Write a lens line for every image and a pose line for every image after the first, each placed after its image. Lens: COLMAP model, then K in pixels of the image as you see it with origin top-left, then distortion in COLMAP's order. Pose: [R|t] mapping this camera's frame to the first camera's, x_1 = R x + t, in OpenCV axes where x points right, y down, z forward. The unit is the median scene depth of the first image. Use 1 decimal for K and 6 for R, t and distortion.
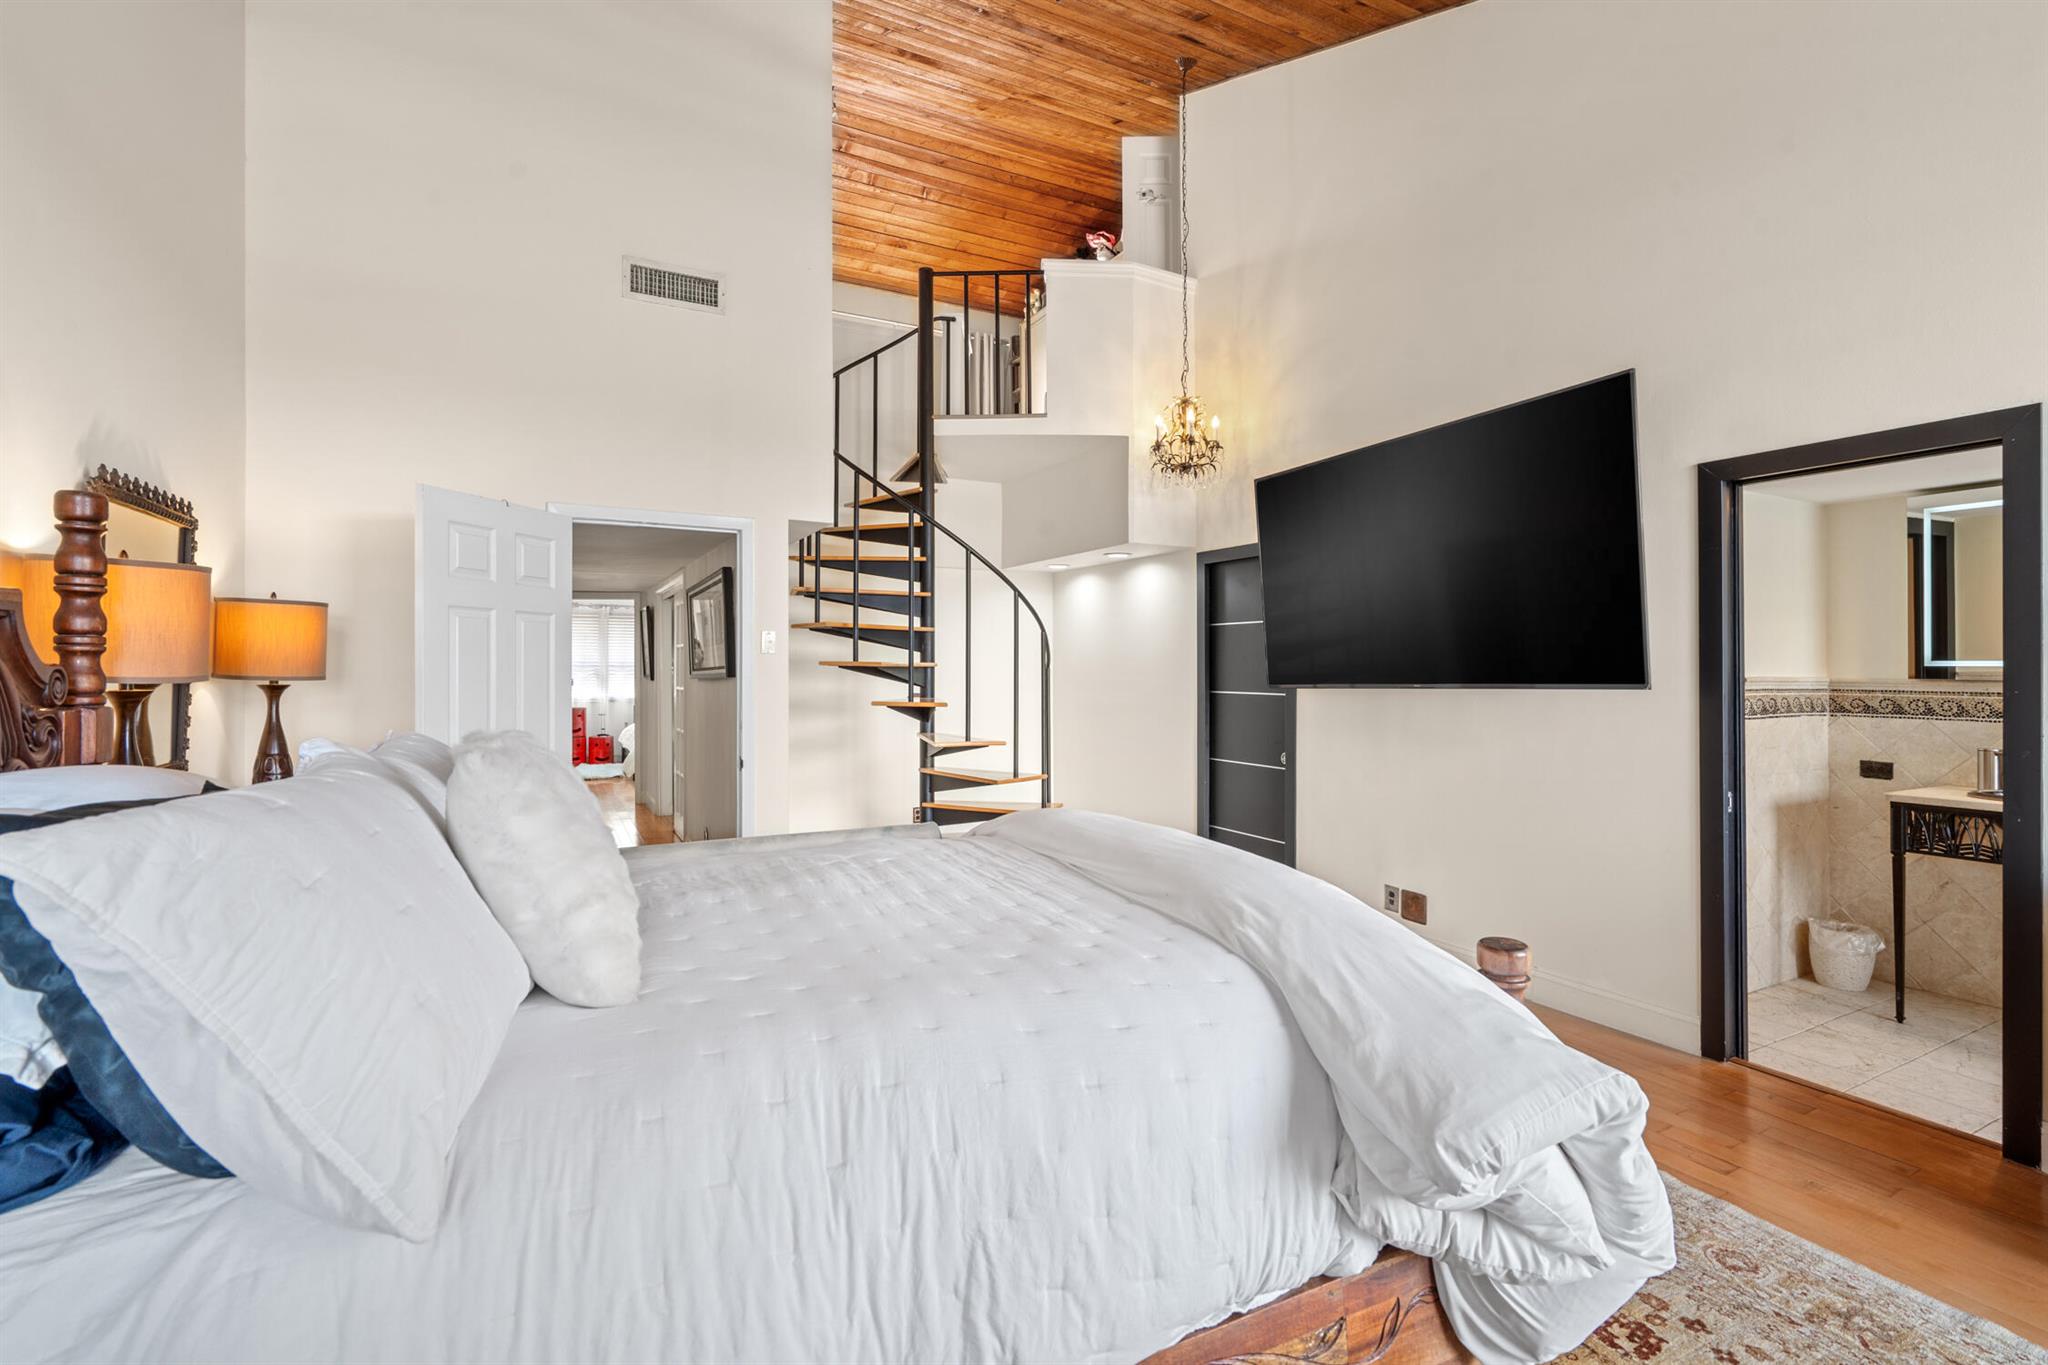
lens RADIAL K [[940.2, 0, 1027.3], [0, 940.2, 664.5], [0, 0, 1]] dist [-0.005771, 0.002364]
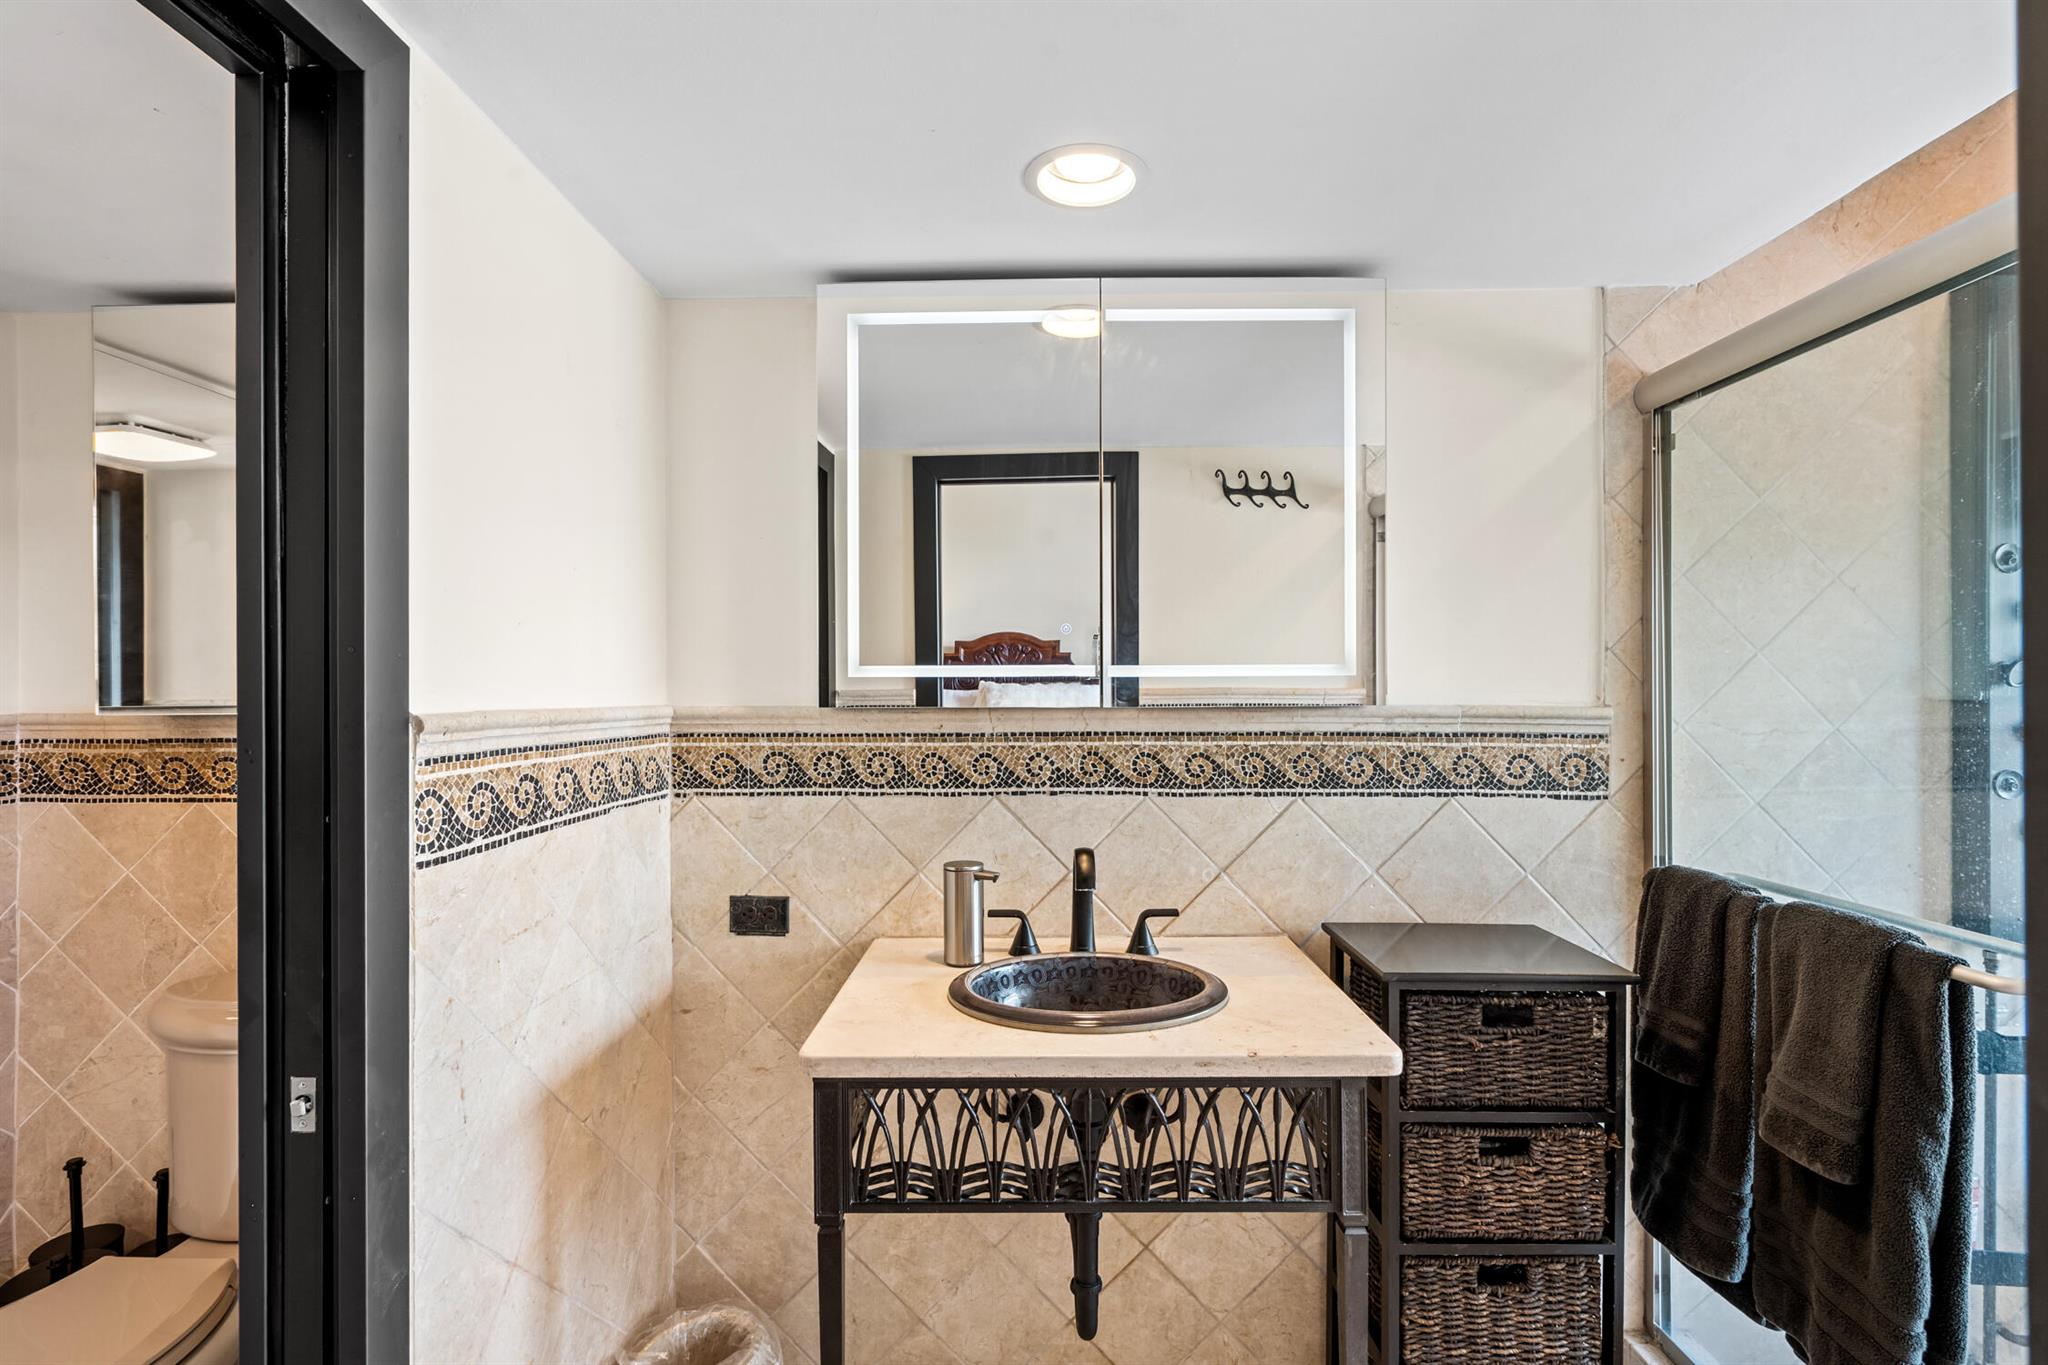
lens RADIAL K [[940.2, 0, 1010.7], [0, 940.2, 683.4], [0, 0, 1]] dist [-0.005771, 0.002364]
pose [[0.502026, 0.002143, 0.864850, 0.585480], [0.002552, 0.999989, -0.003959, 0.005766], [-0.864849, 0.004195, 0.502015, 0.678074]]
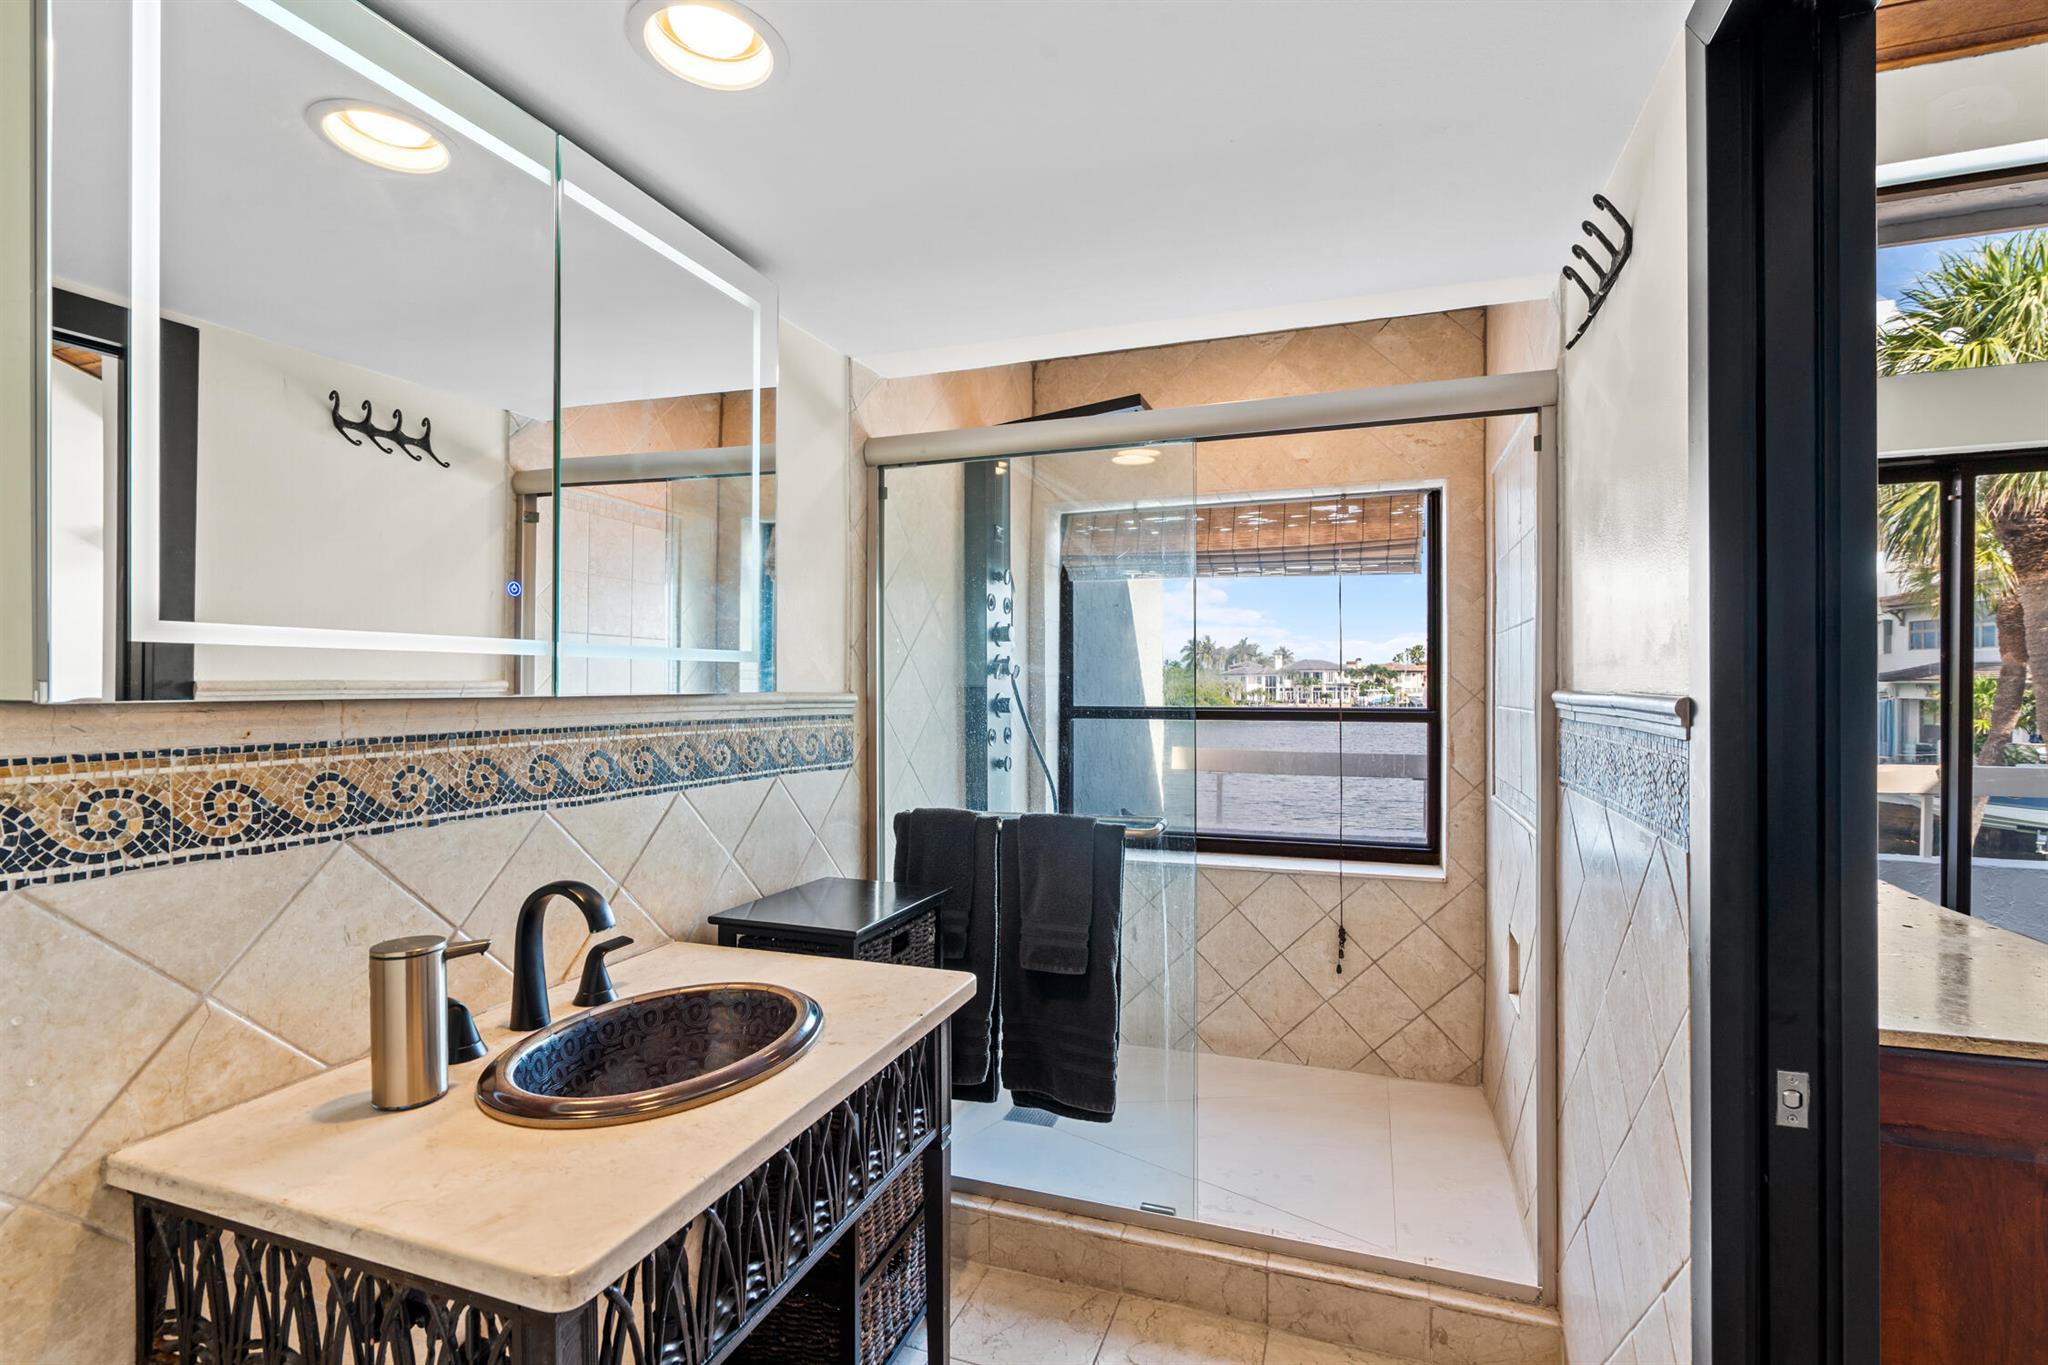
lens RADIAL K [[940.2, 0, 1007.8], [0, 940.2, 683.4], [0, 0, 1]] dist [-0.005771, 0.002364]
pose [[-0.644340, 0.007449, 0.764703, 0.623133], [0.006663, 0.999969, -0.004126, 0.012801], [-0.764711, 0.002437, -0.644369, 0.933903]]
